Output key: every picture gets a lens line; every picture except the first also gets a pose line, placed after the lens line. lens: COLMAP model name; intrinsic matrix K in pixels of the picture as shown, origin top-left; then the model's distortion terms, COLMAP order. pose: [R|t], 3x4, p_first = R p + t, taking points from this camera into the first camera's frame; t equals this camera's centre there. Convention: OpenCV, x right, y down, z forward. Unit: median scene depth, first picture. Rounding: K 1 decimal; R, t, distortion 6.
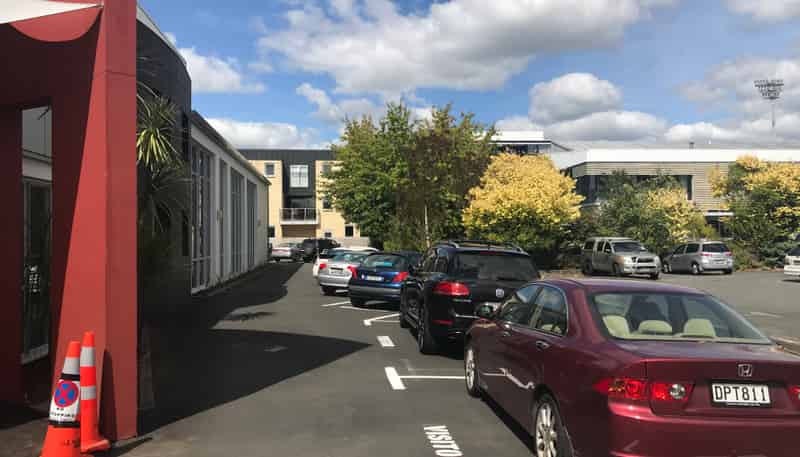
lens RADIAL K [[645.3, 0, 400.0], [0, 645.3, 228.5], [0, 0, 1]] dist [-0.100573, 0.001300]
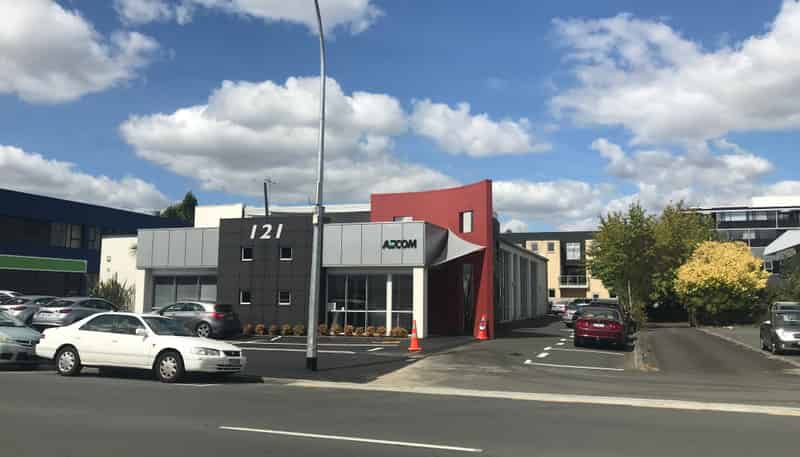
lens RADIAL K [[669.6, 0, 401.2], [0, 669.6, 191.1], [0, 0, 1]] dist [0.009312, 0.007372]
pose [[0.903987, -0.049619, -0.424670, 0.124559], [-0.011126, 0.990177, -0.139376, -0.007269], [0.427414, 0.130718, 0.894556, -0.441257]]
